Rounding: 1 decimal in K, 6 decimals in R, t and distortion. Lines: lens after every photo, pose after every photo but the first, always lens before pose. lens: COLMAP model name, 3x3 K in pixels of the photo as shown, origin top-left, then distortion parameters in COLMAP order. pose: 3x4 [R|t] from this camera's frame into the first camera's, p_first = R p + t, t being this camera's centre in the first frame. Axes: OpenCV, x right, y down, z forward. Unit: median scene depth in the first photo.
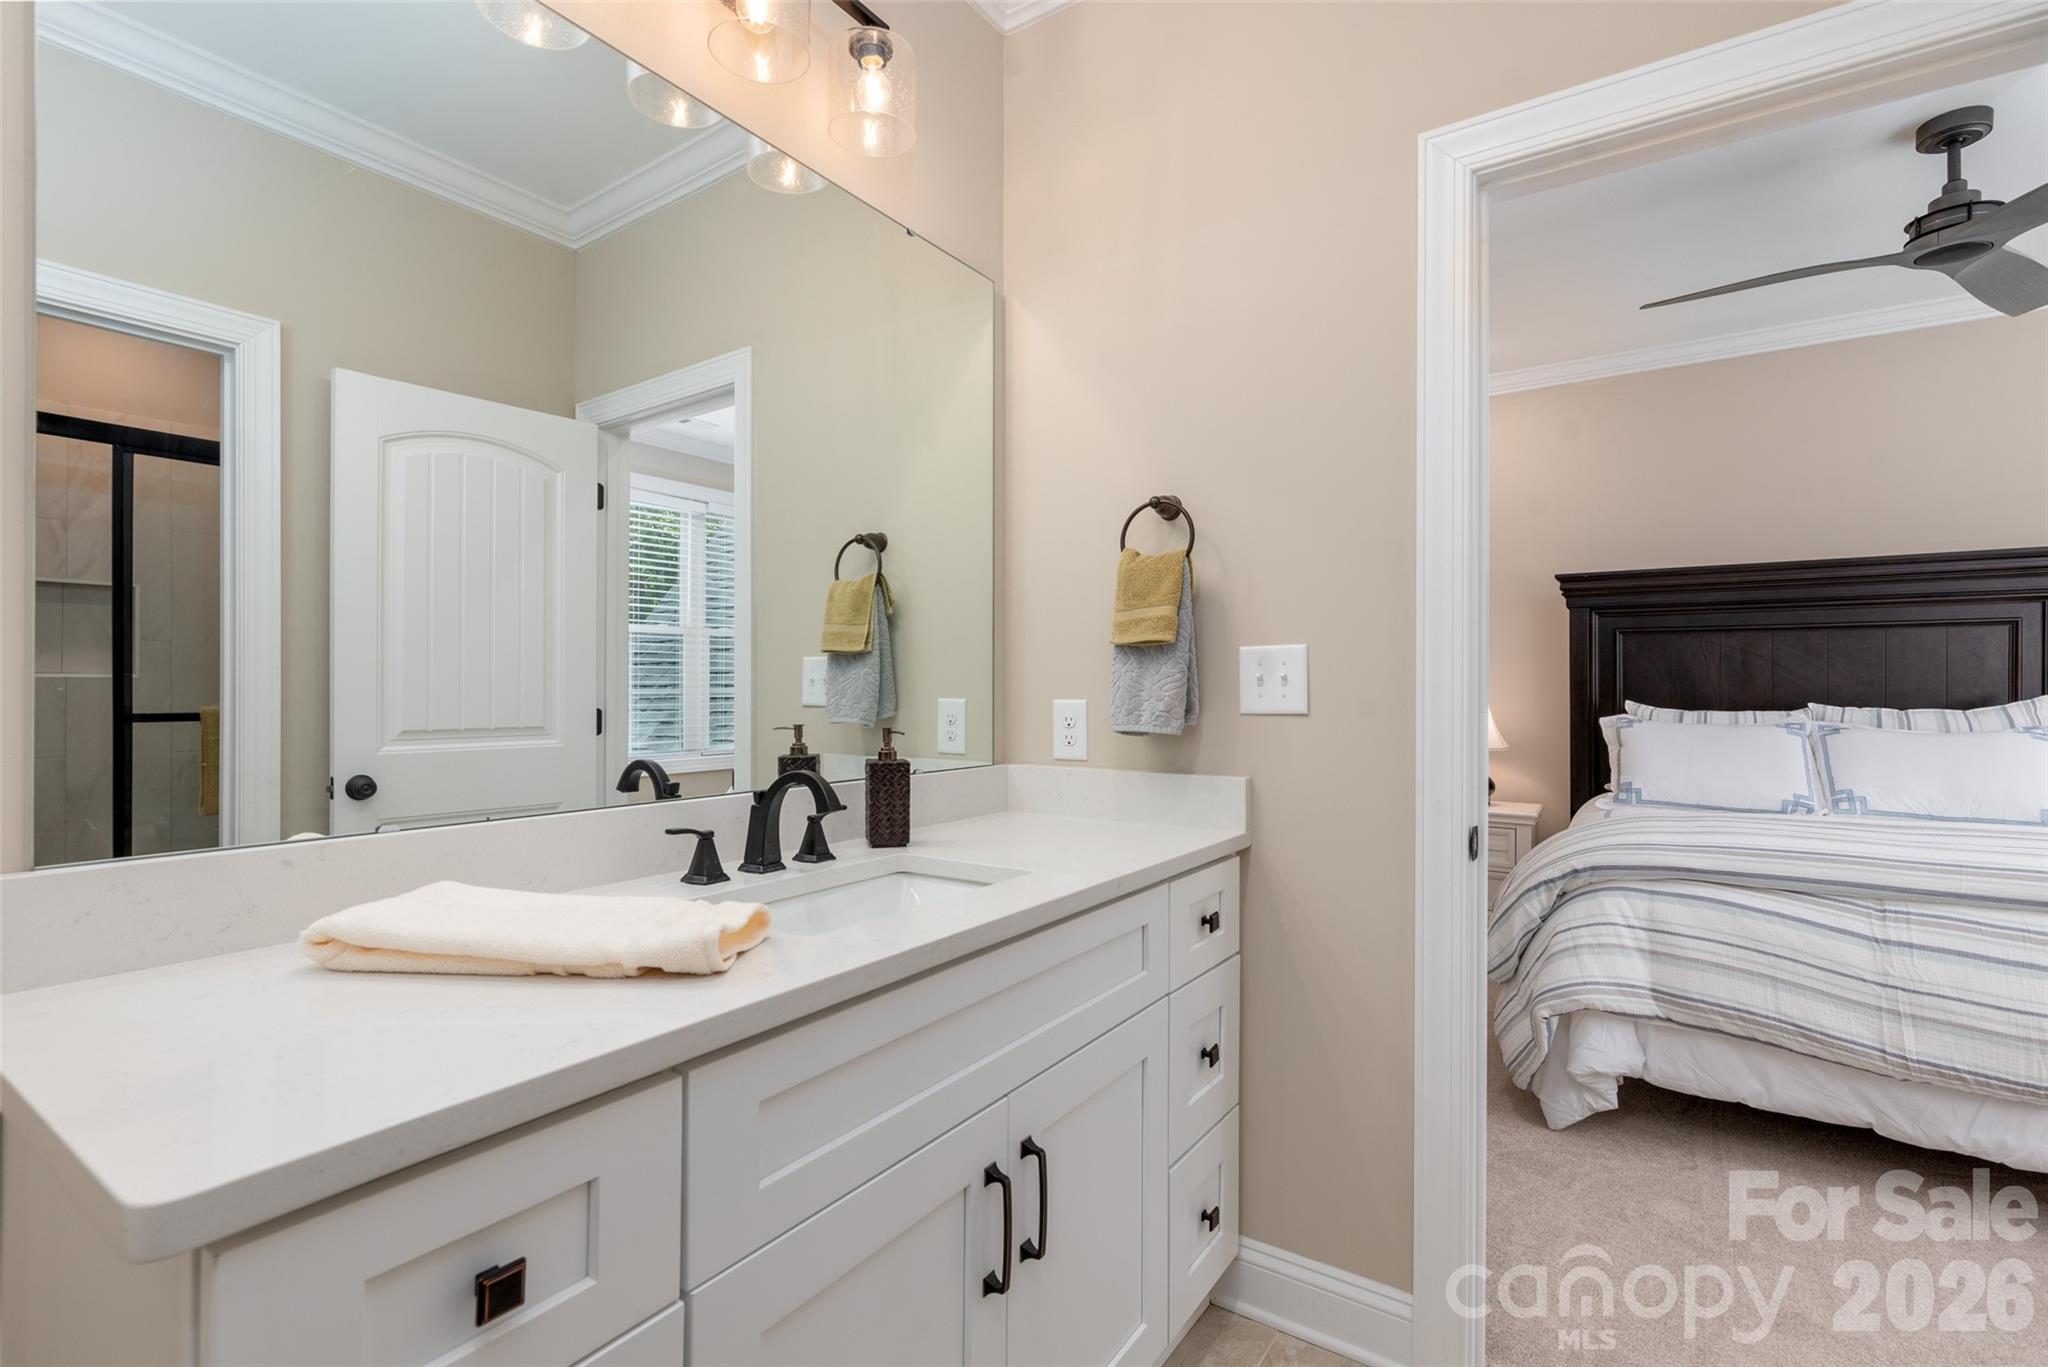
lens RADIAL K [[957.8, 0, 1024.0], [0, 957.8, 683.5], [0, 0, 1]] dist [-0.001294, -0.000079]
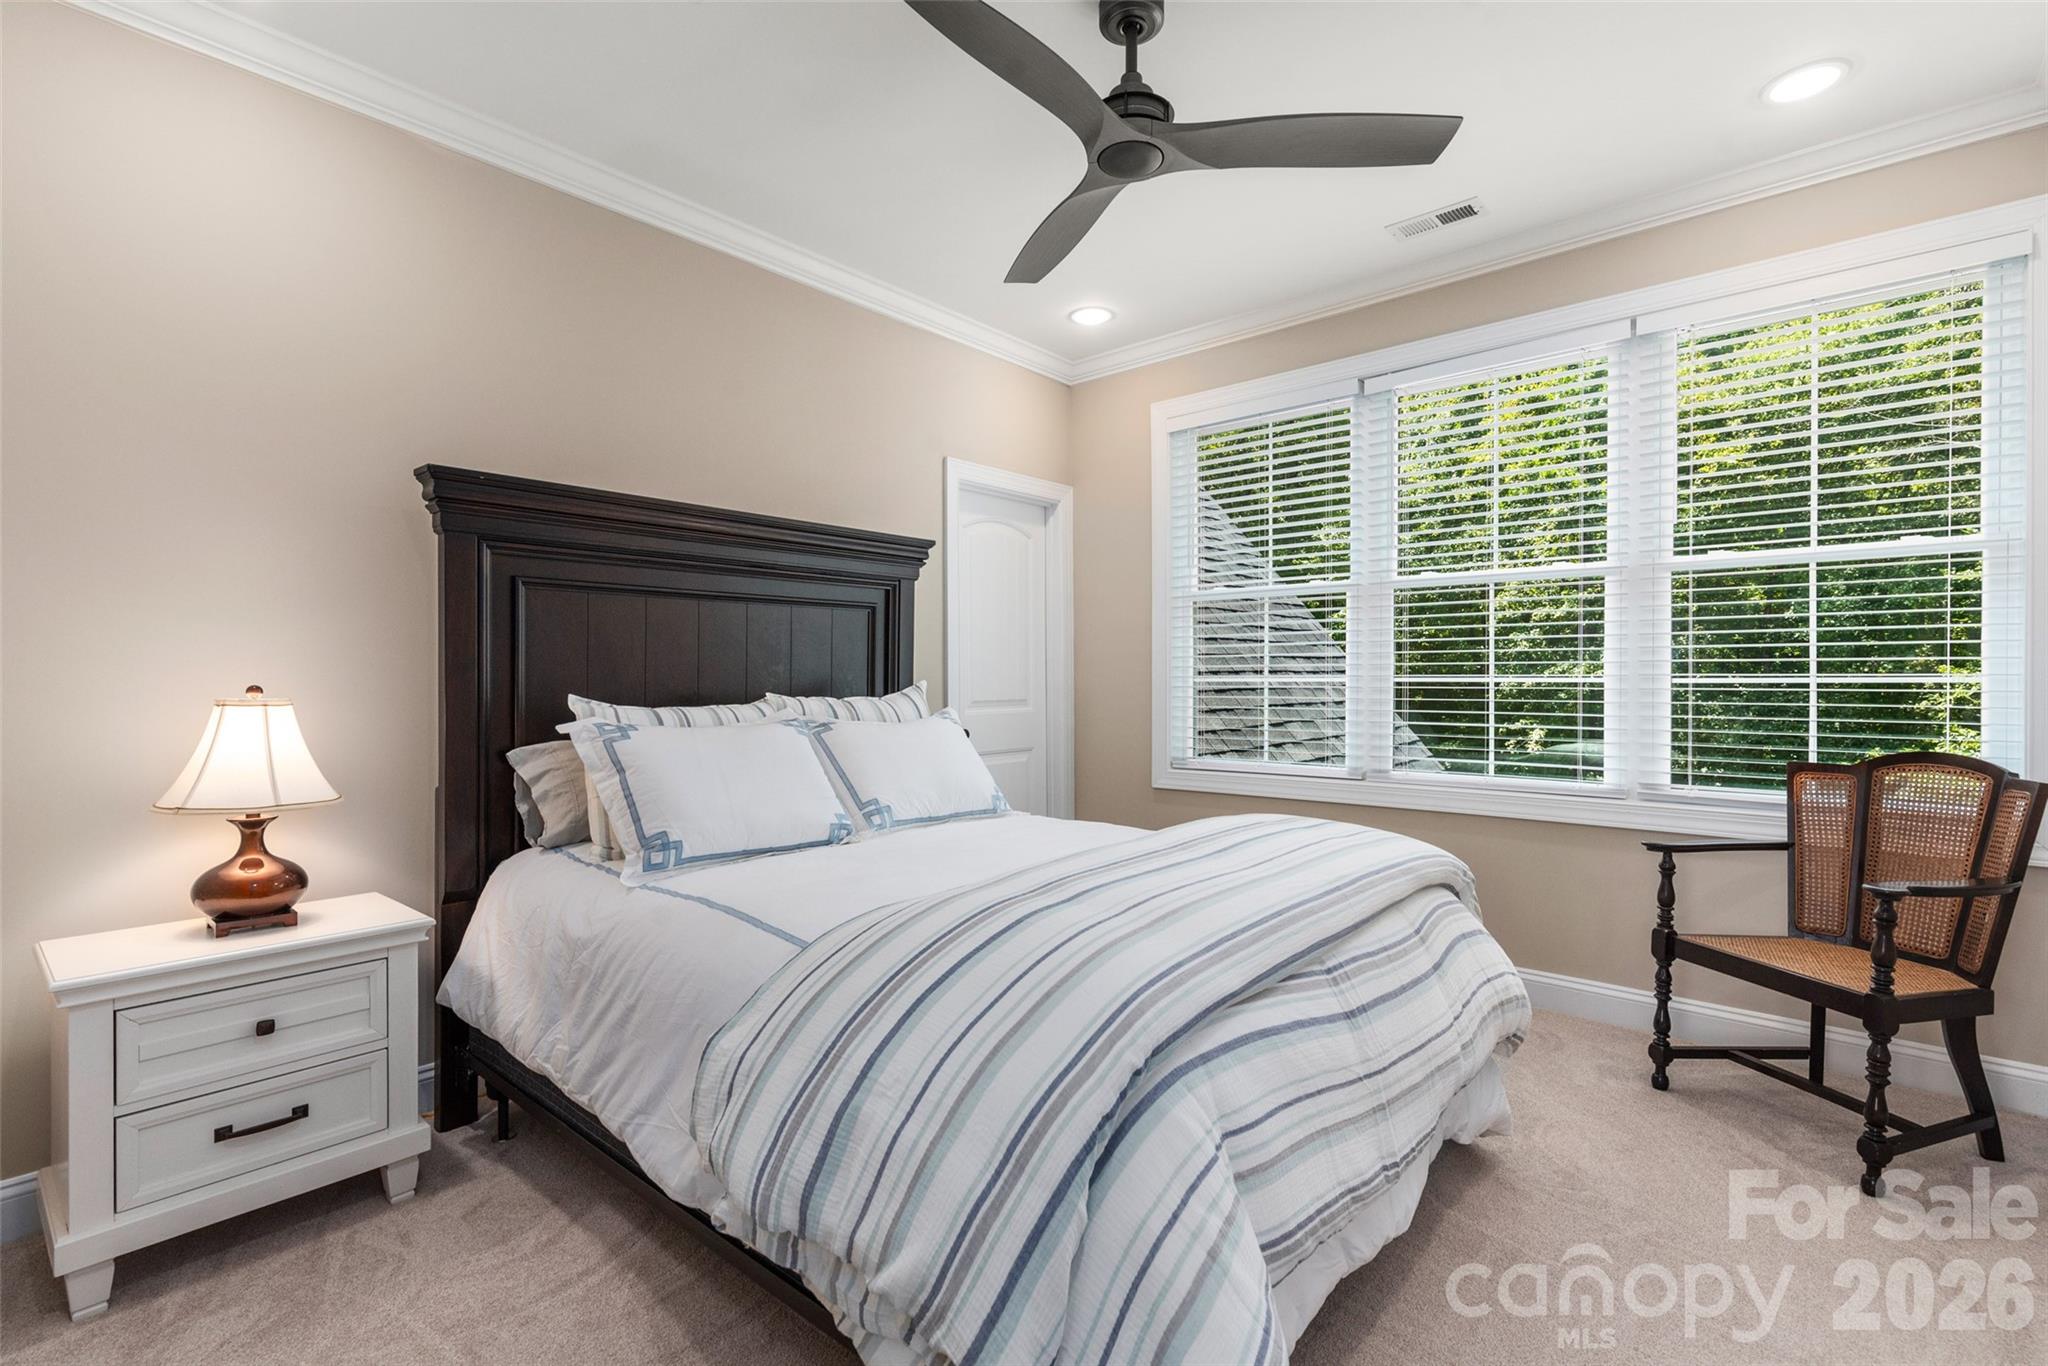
lens RADIAL K [[957.8, 0, 1024.0], [0, 957.8, 683.0], [0, 0, 1]] dist [-0.001294, -0.000079]
pose [[0.155214, -0.016705, 0.987740, 0.080499], [-0.000971, 0.999854, 0.017062, -0.000394], [-0.987880, -0.003608, 0.155175, 0.692601]]
